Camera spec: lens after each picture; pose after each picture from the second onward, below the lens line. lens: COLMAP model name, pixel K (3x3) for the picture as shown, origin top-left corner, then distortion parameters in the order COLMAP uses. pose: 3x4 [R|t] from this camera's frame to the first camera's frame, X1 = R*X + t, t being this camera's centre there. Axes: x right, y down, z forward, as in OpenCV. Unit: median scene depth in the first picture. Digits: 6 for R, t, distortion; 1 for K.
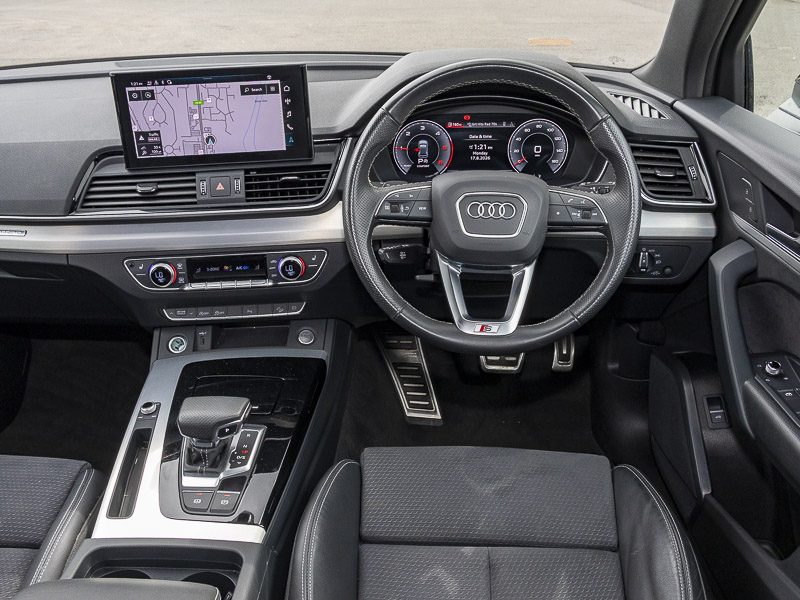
lens RADIAL K [[742.4, 0, 400.0], [0, 742.4, 300.0], [0, 0, 1]] dist [-0.031574, 0.006604]
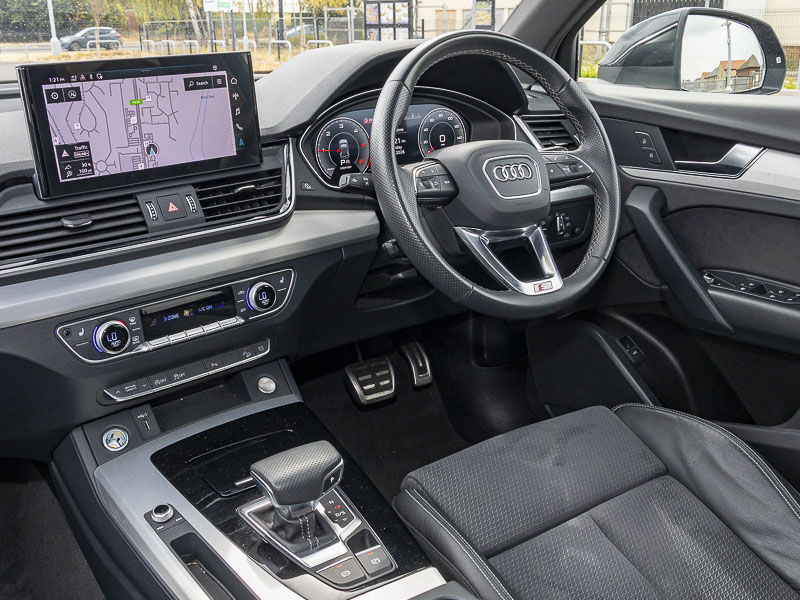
lens RADIAL K [[784.4, 0, 400.0], [0, 784.4, 300.0], [0, 0, 1]] dist [-0.042677, 0.007413]
pose [[0.801312, -0.196758, 0.564965, -0.541358], [0.271366, 0.961169, -0.050147, 0.048055], [-0.533160, 0.193496, 0.823590, 0.214365]]
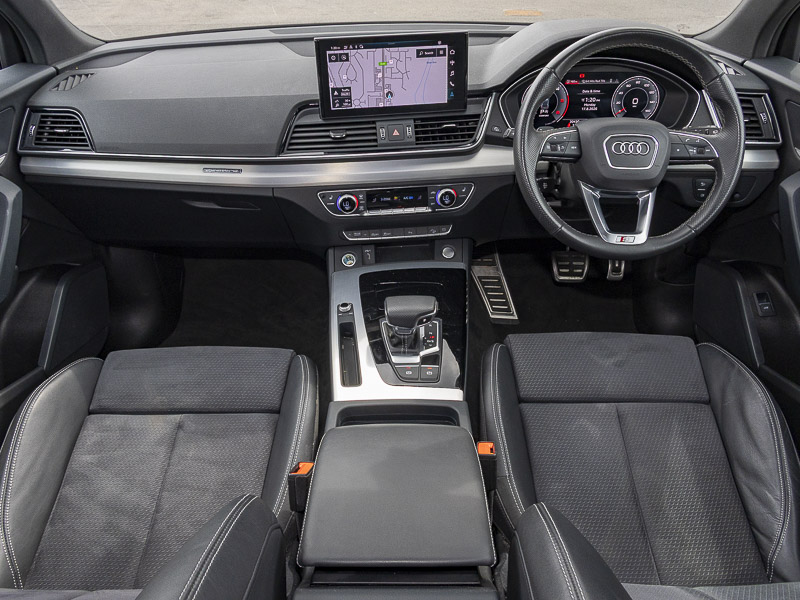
lens RADIAL K [[617.3, 0, 400.0], [0, 617.3, 300.0], [0, 0, 1]] dist [-0.001123, 0.005982]
pose [[0.999226, -0.017720, 0.035111, -0.281056], [0.014123, 0.994869, 0.100182, 0.026151], [-0.036706, -0.099608, 0.994349, -0.078775]]
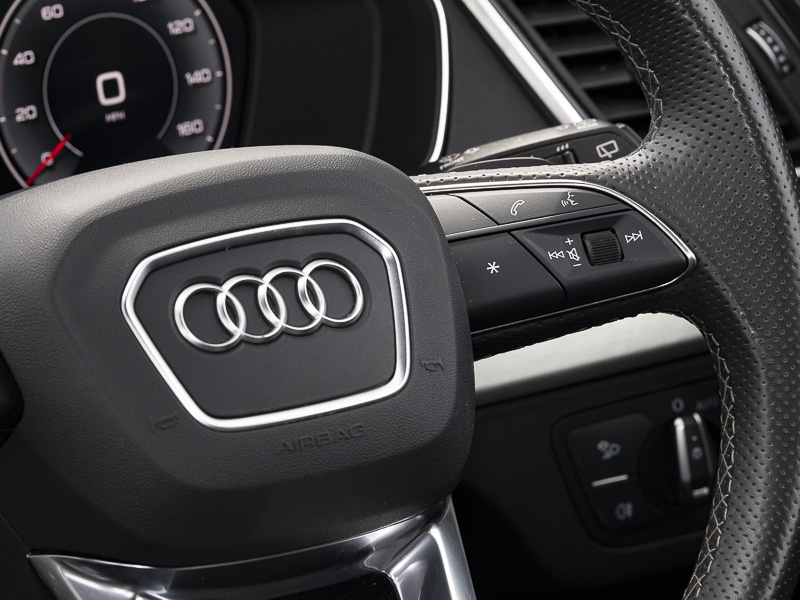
lens RADIAL K [[4594.7, 0, 400.0], [0, 4594.7, 300.0], [0, 0, 1]] dist [-0.030026, 16.123874]
pose [[0.827477, -0.194271, 0.526821, -0.505982], [0.306559, 0.942372, -0.134002, 0.068019], [-0.470428, 0.272385, 0.839347, -0.173432]]
